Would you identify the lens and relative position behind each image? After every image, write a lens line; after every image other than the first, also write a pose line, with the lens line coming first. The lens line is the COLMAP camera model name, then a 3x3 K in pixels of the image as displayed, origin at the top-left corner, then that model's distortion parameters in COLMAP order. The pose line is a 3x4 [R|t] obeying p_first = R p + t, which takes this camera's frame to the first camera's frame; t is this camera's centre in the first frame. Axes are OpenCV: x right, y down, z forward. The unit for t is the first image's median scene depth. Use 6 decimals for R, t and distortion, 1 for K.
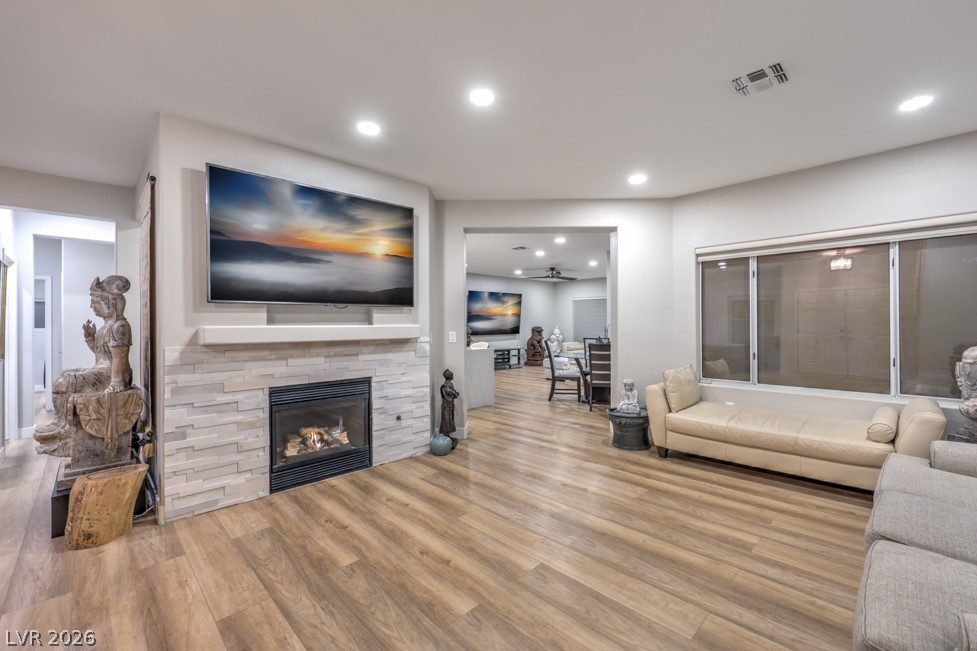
lens RADIAL K [[403.4, 0, 492.5], [0, 403.4, 330.1], [0, 0, 1]] dist [-0.000781, -0.001118]
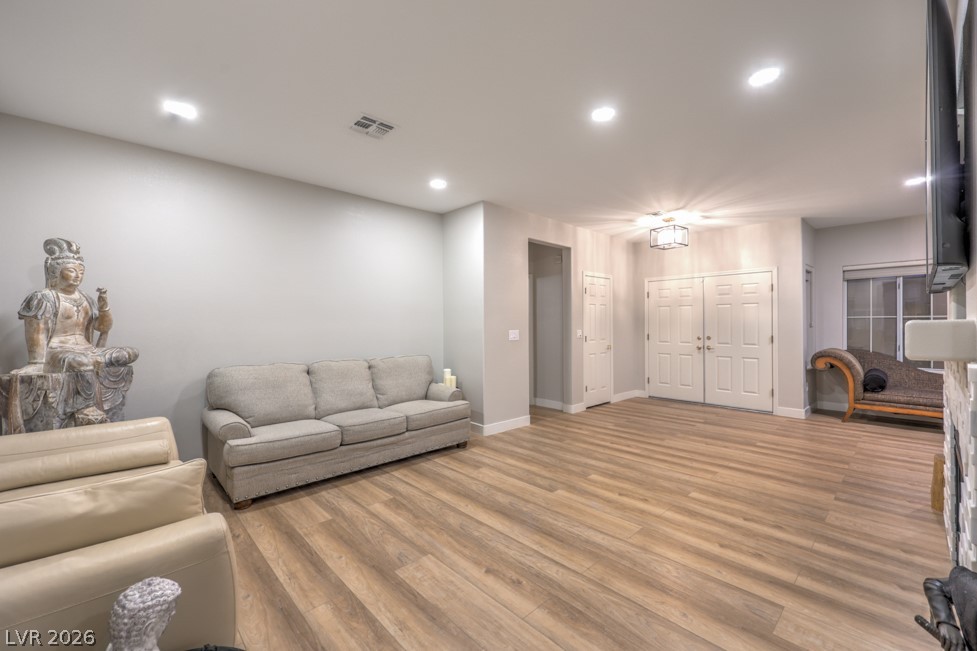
lens RADIAL K [[402.2, 0, 496.2], [0, 402.2, 325.3], [0, 0, 1]] dist [-0.004133, 0.000730]
pose [[-0.999799, 0.014086, 0.014277, 0.210995], [0.014278, 0.999807, 0.013464, -0.020851], [-0.014085, 0.013665, -0.999807, 1.741205]]
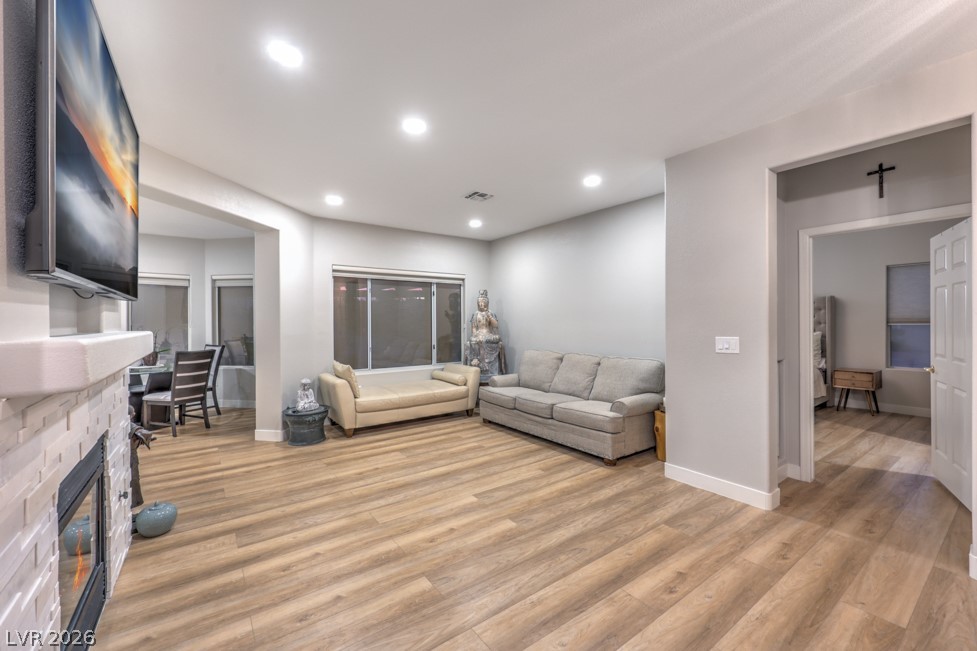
lens RADIAL K [[403.4, 0, 492.5], [0, 403.4, 319.5], [0, 0, 1]] dist [-0.000781, -0.001118]
pose [[0.146494, 0.013215, 0.989123, -0.928618], [0.018659, 0.999696, -0.016120, -0.011866], [-0.989036, 0.020817, 0.146203, 0.513697]]
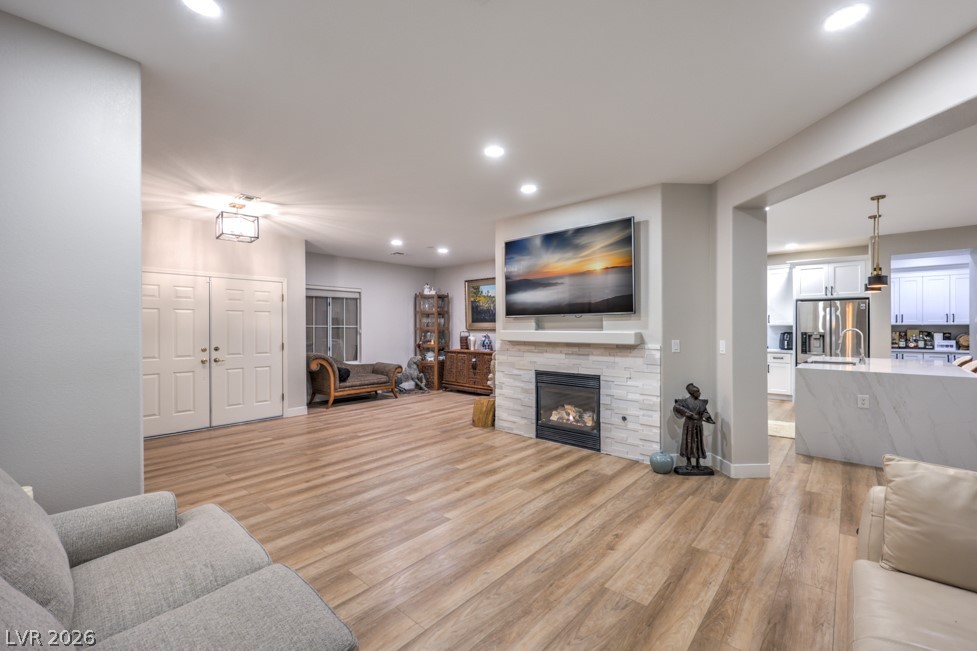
lens RADIAL K [[403.4, 0, 500.0], [0, 403.4, 329.3], [0, 0, 1]] dist [-0.000781, -0.001118]
pose [[0.081565, 0.012204, -0.996593, 1.024145], [-0.010917, 0.999876, 0.011351, -0.032635], [0.996608, 0.009954, 0.081688, 0.756906]]
